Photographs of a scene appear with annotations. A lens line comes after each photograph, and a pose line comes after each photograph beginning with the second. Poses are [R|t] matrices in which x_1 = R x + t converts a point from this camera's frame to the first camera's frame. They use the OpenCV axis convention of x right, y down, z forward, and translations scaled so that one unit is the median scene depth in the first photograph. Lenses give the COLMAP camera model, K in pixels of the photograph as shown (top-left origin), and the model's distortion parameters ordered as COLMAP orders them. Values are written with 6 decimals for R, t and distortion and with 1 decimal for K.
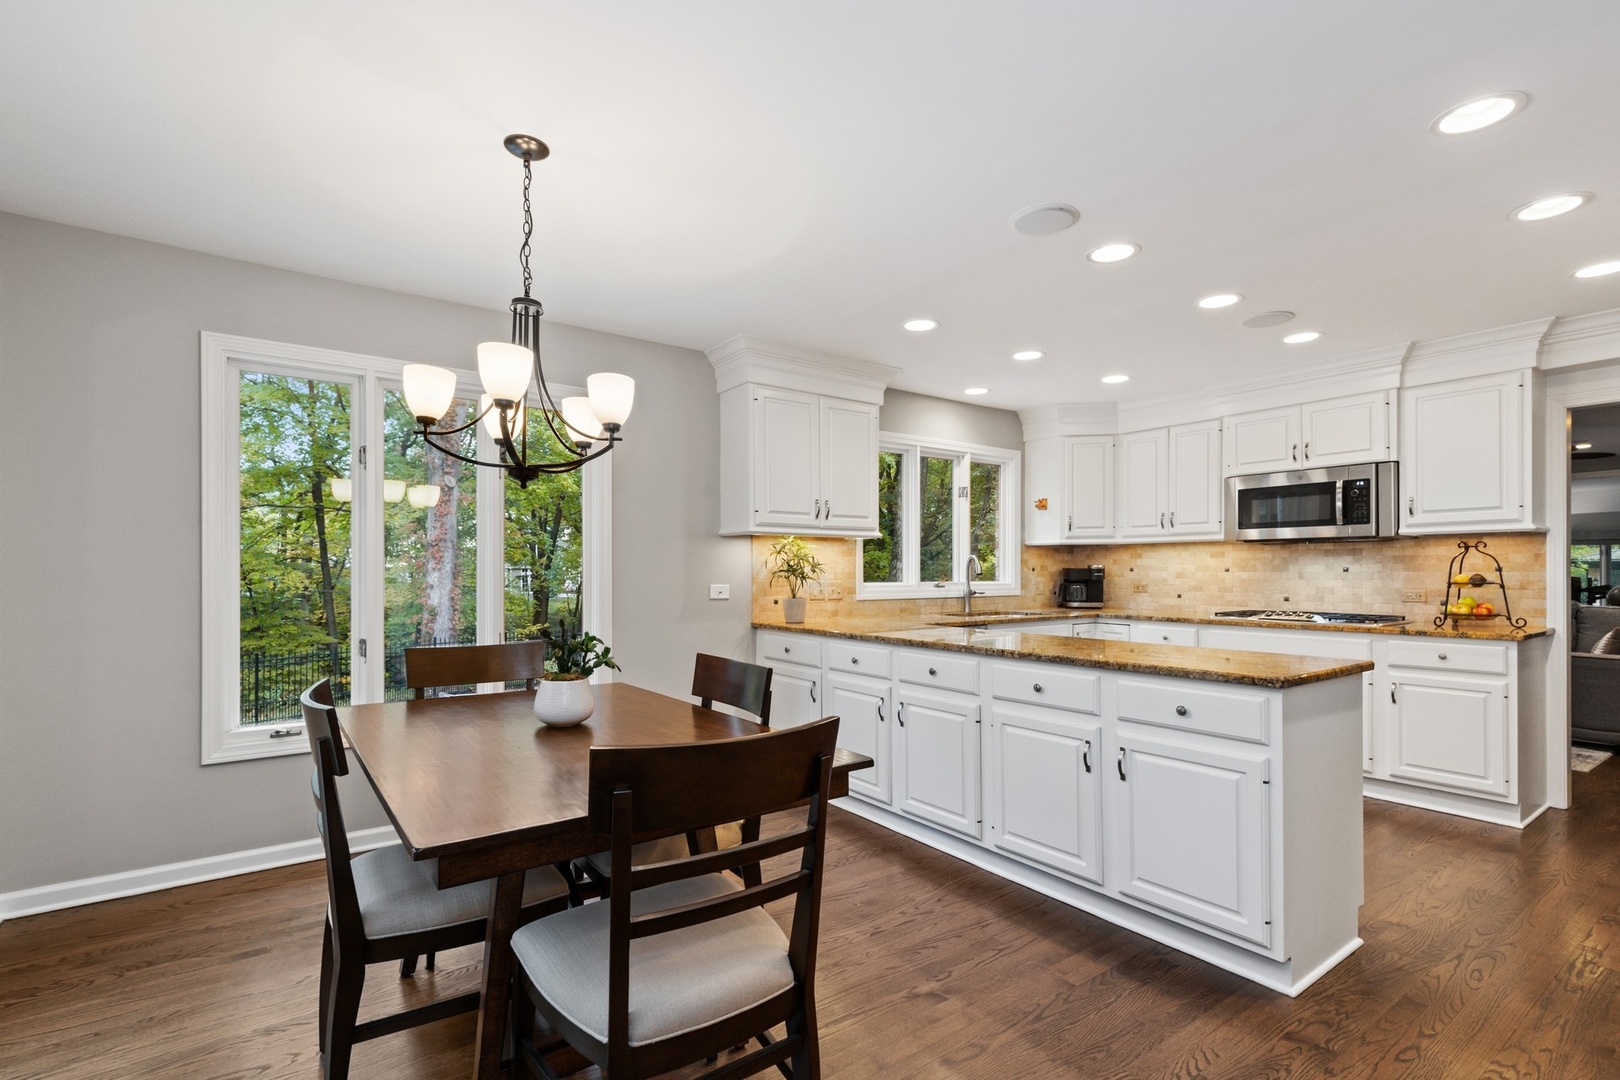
lens RADIAL K [[738.3, 0, 813.8], [0, 738.3, 568.6], [0, 0, 1]] dist [0.000857, 0.000185]
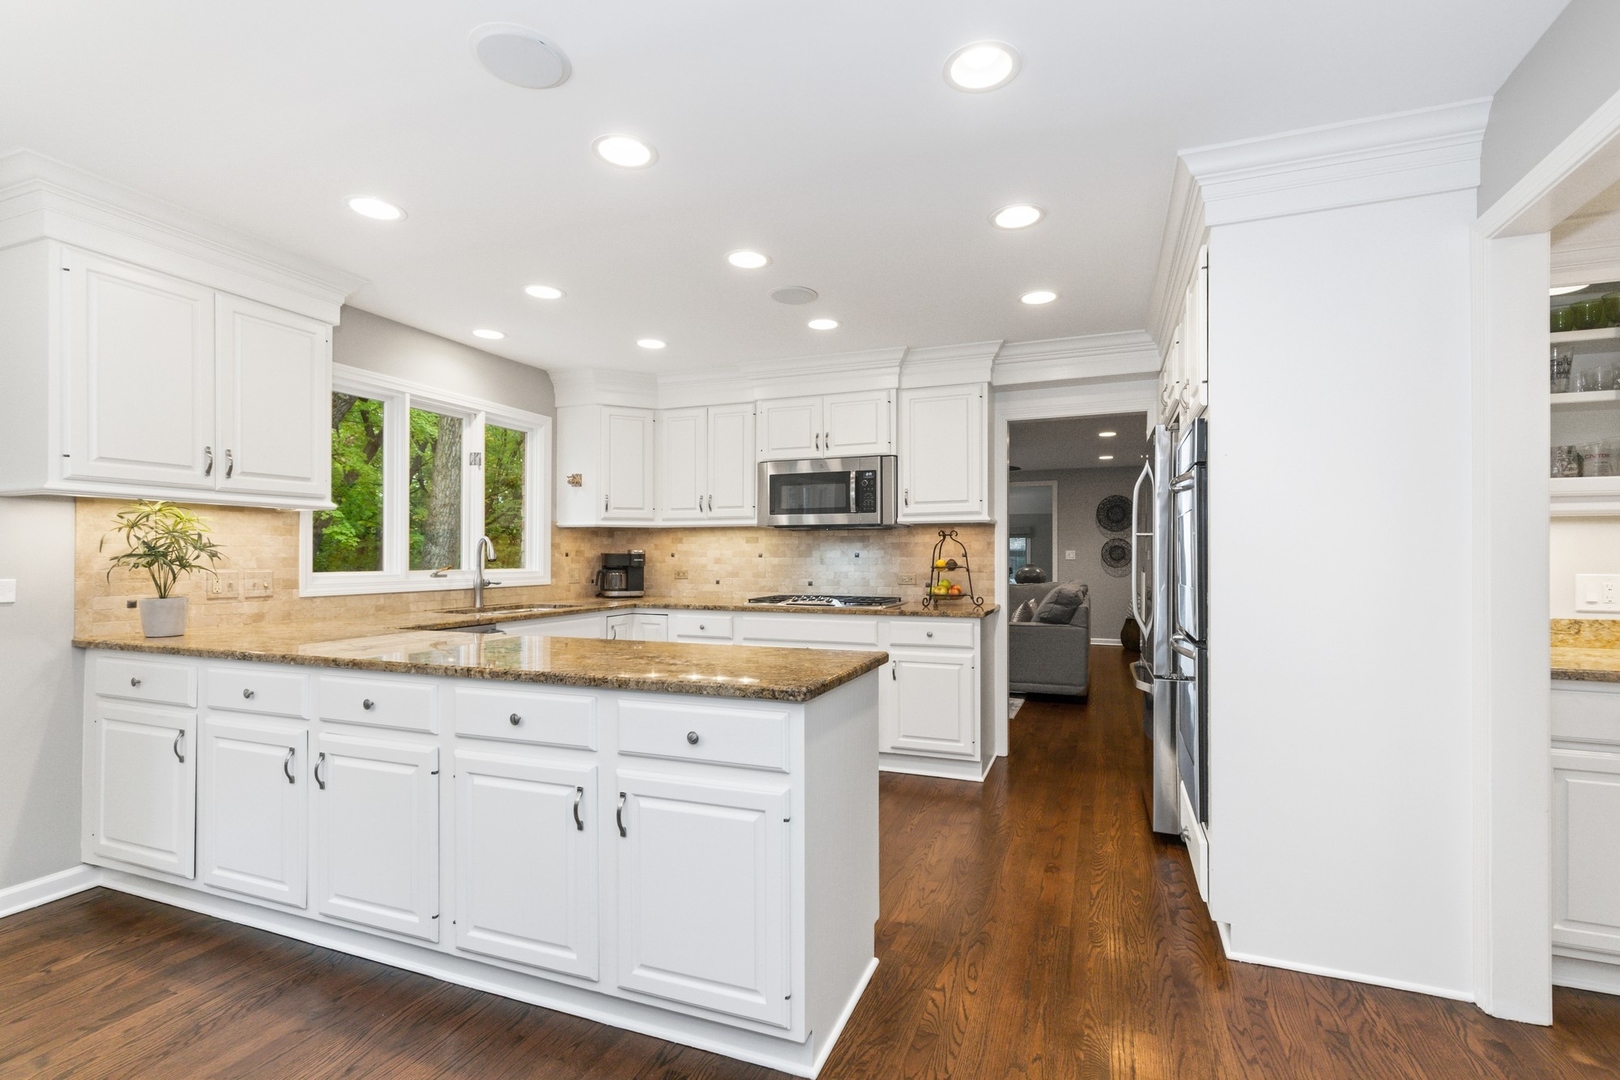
lens RADIAL K [[738.3, 0, 813.8], [0, 738.3, 568.6], [0, 0, 1]] dist [0.000857, 0.000185]
pose [[0.840513, -0.007950, 0.541733, 0.095760], [-0.002218, 0.999833, 0.018113, 0.001545], [-0.541787, -0.016426, 0.840355, 0.146909]]
